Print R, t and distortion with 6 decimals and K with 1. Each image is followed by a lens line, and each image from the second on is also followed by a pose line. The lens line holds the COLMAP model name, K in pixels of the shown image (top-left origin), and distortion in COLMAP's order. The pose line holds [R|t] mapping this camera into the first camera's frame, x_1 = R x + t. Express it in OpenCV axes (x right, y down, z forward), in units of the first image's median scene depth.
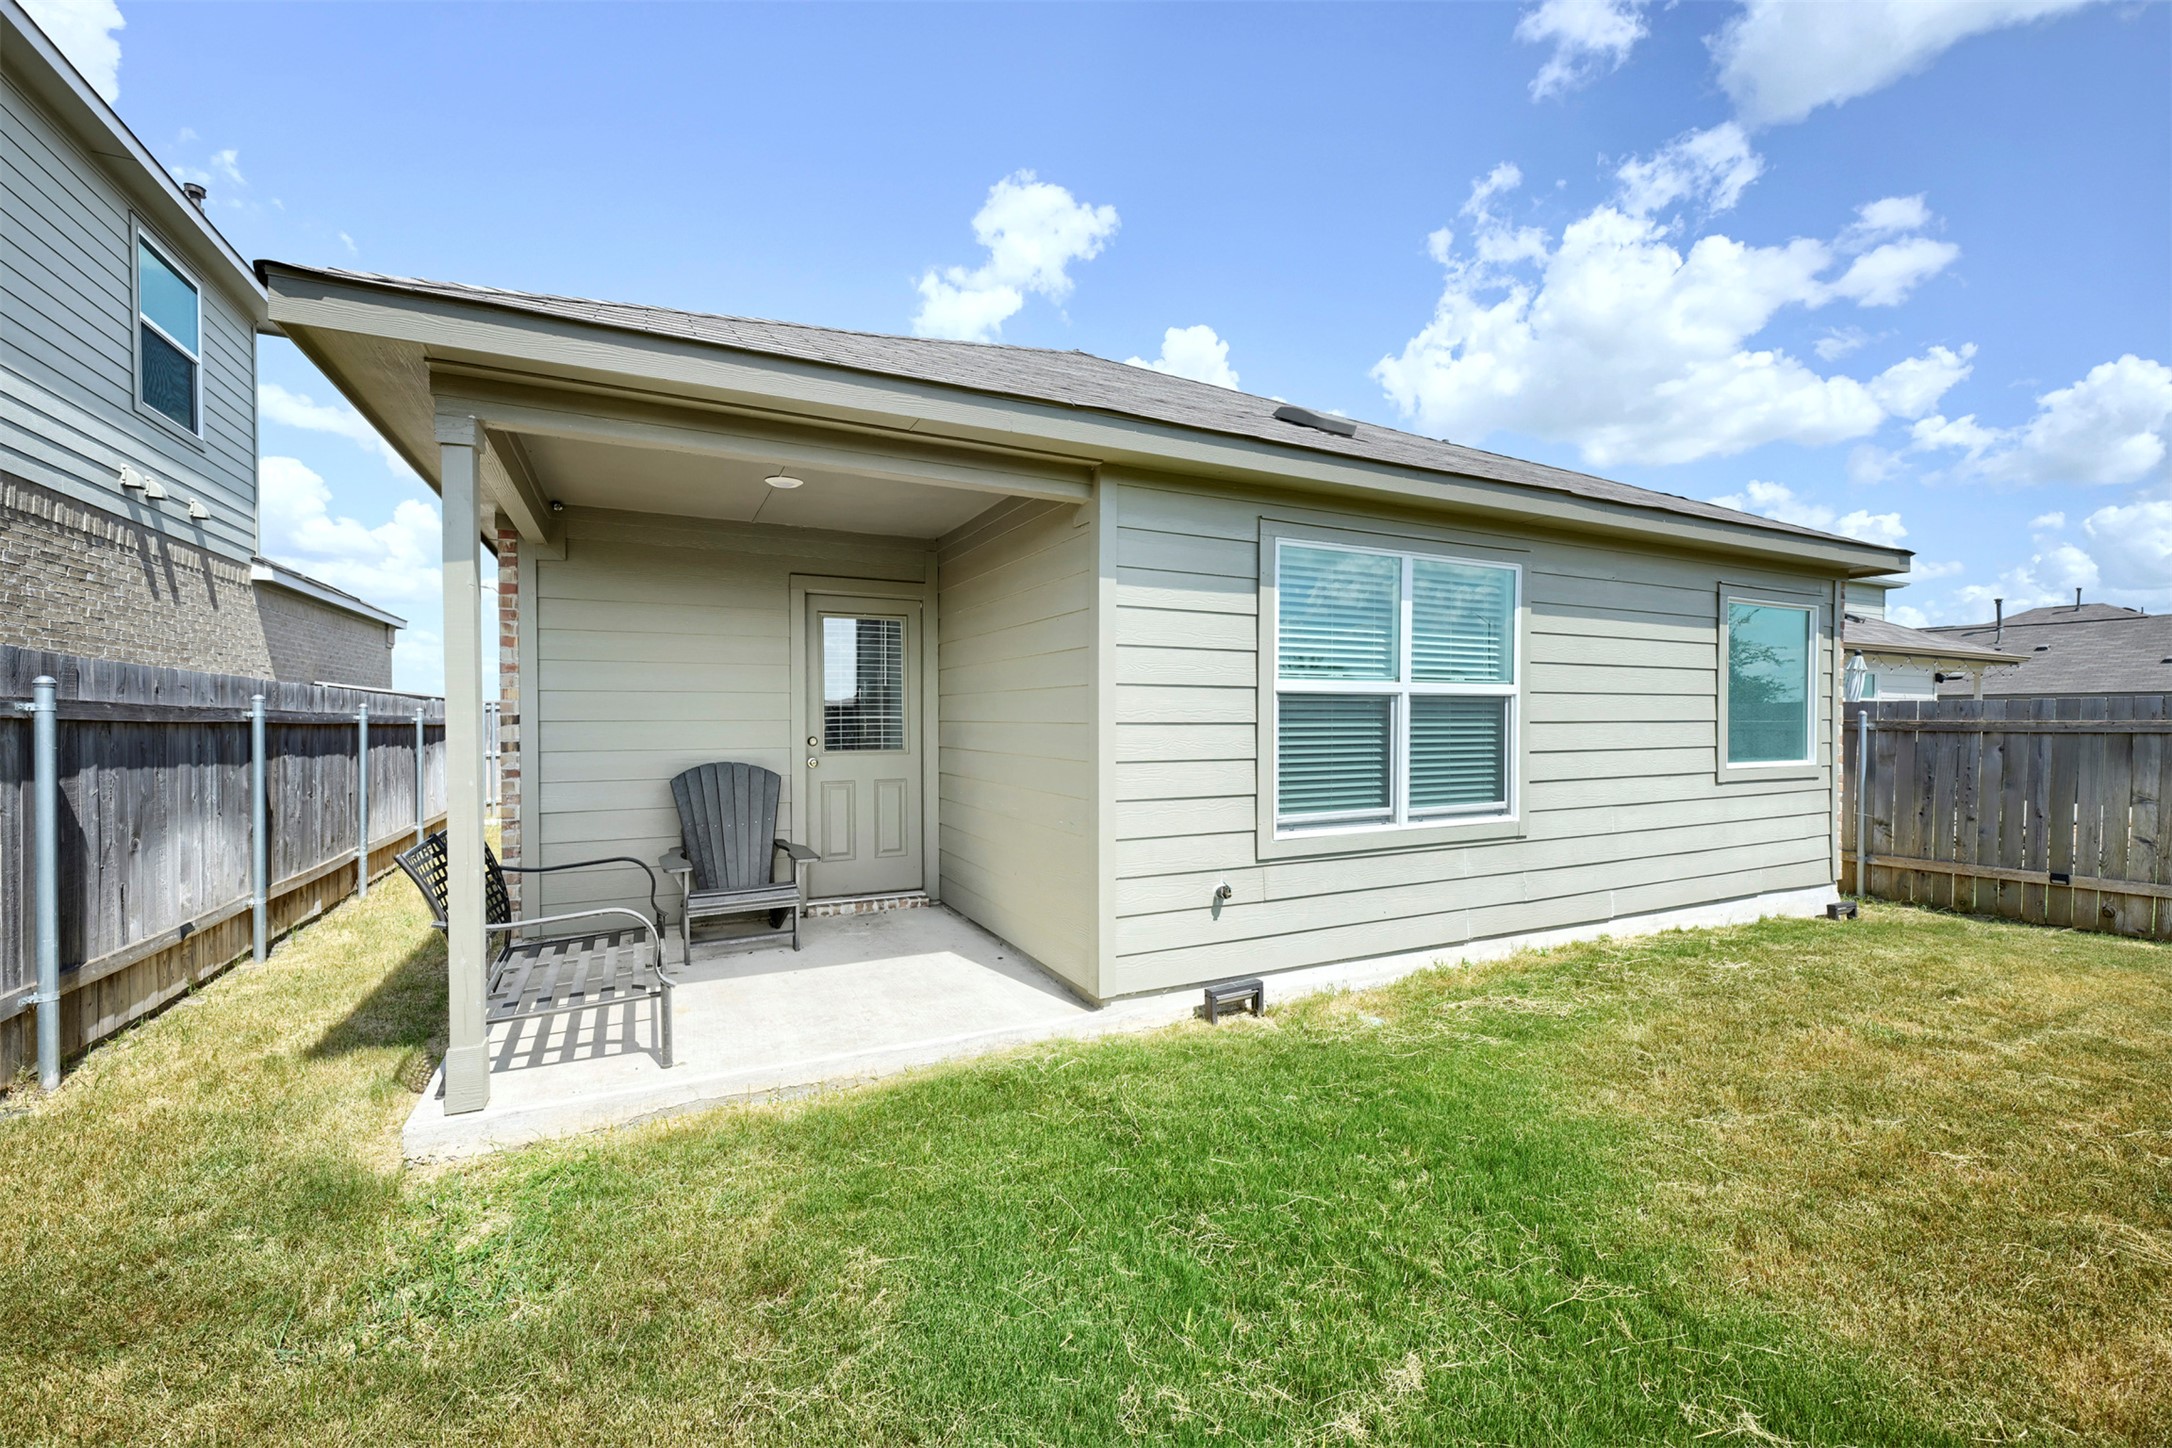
lens RADIAL K [[923.2, 0, 1142.3], [0, 923.2, 738.6], [0, 0, 1]] dist [-0.000767, 0.000384]
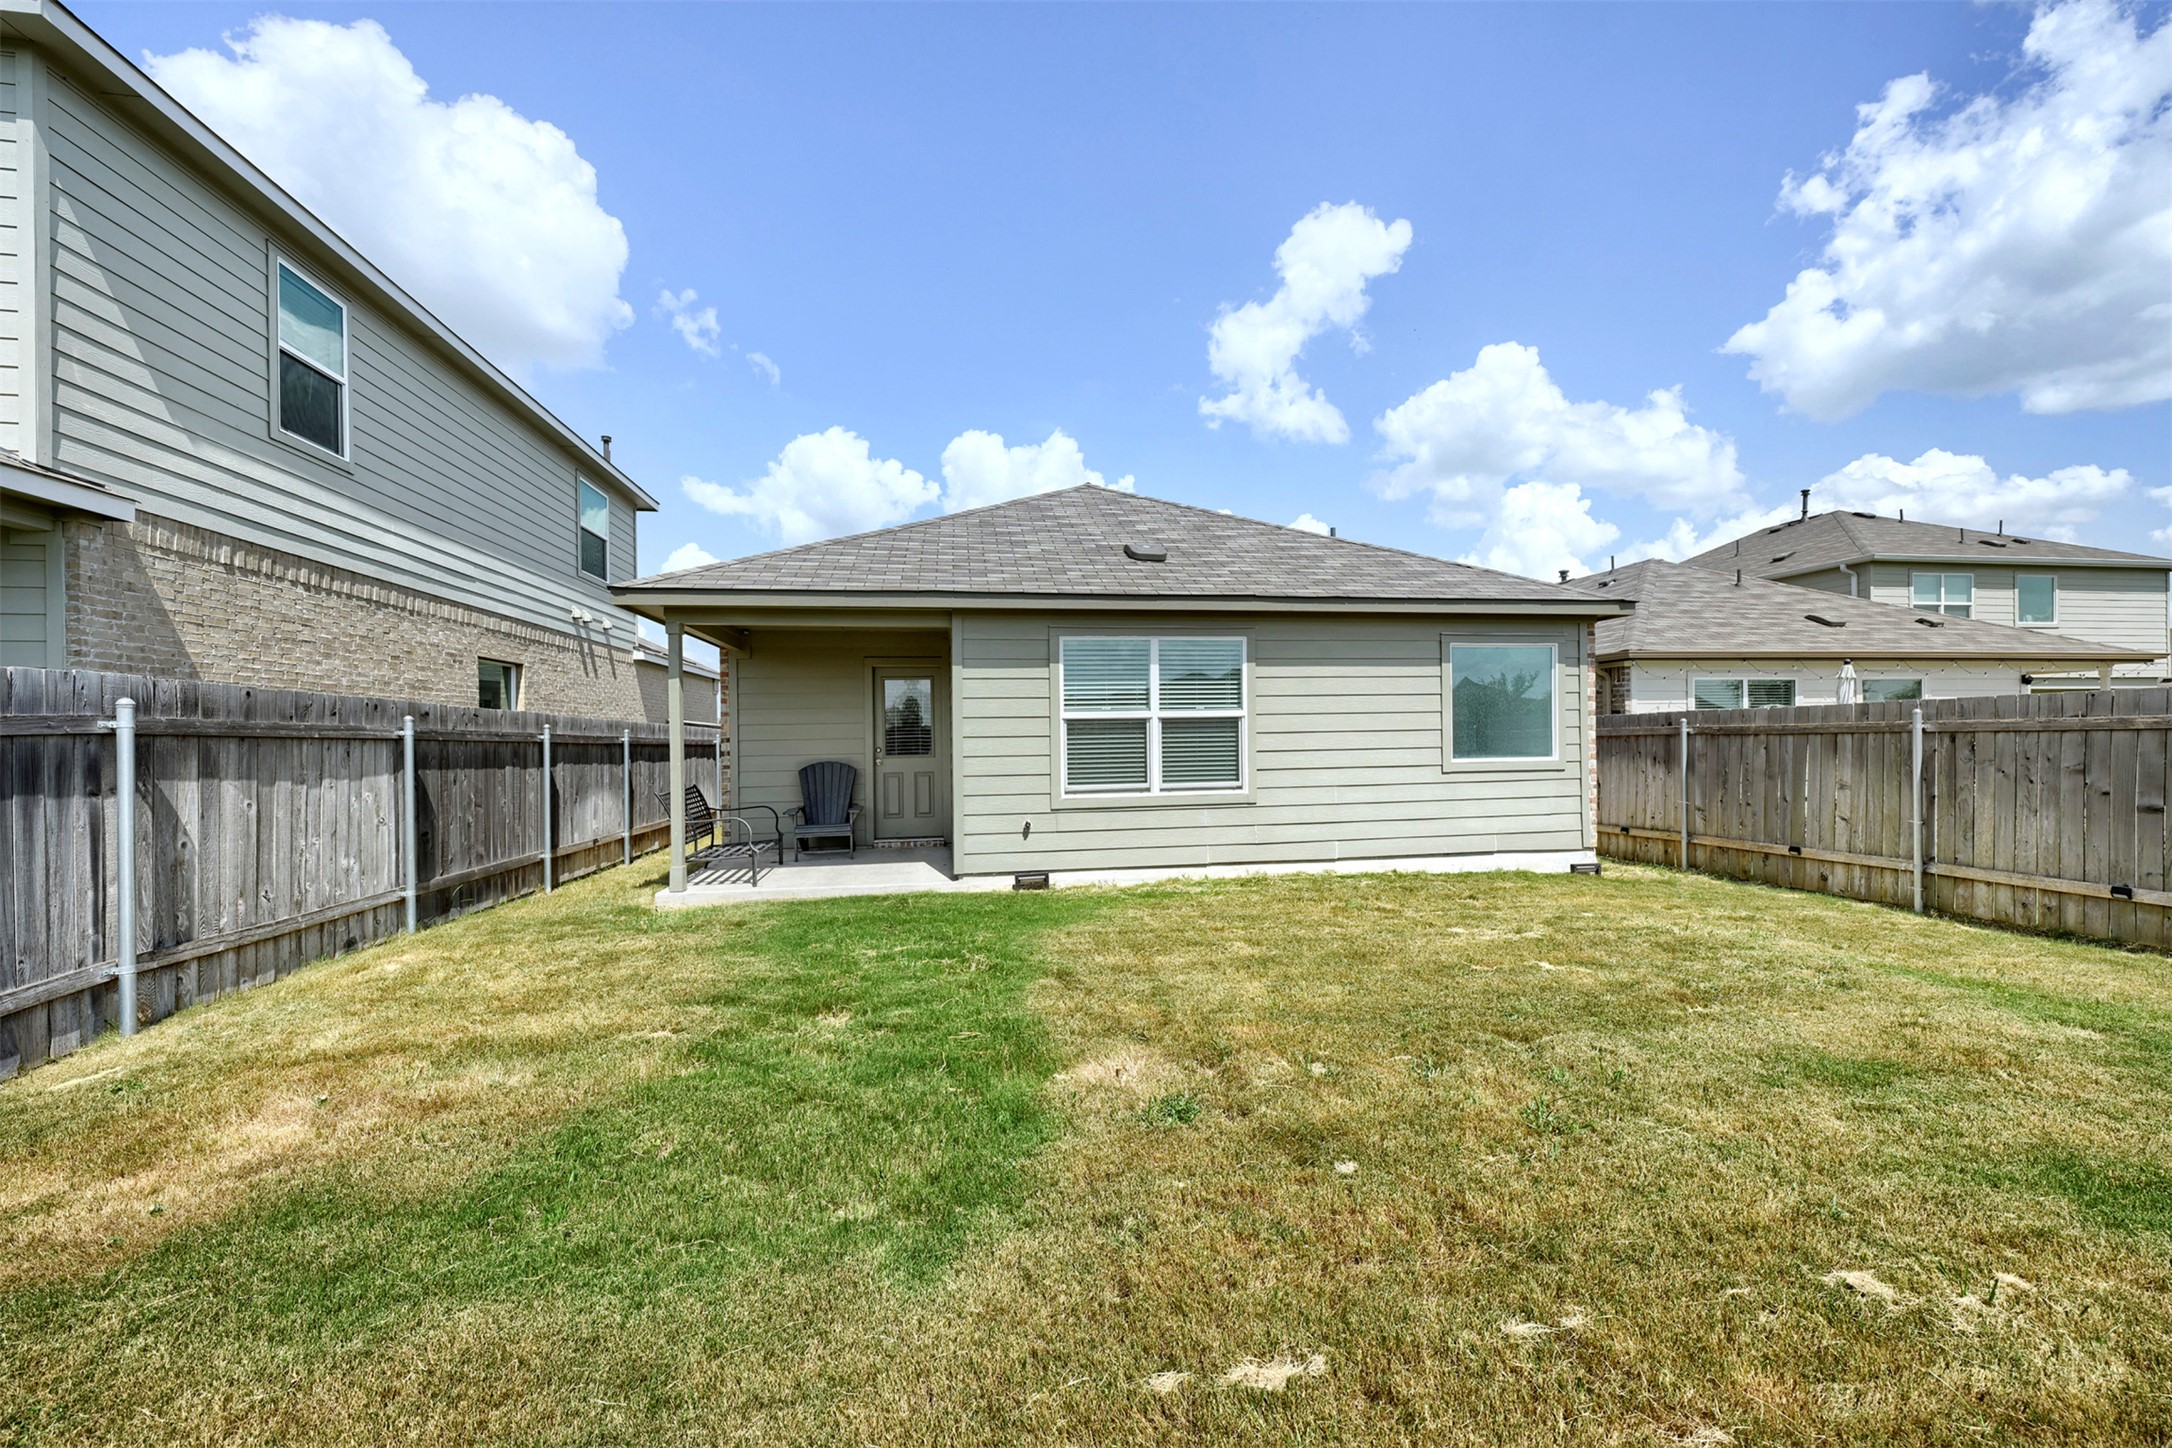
lens RADIAL K [[923.2, 0, 1142.3], [0, 923.2, 738.6], [0, 0, 1]] dist [-0.000767, 0.000384]
pose [[0.960308, -0.014753, -0.278552, 0.676096], [0.009668, 0.999761, -0.019620, 0.022077], [0.278775, 0.016148, 0.960221, -0.610392]]
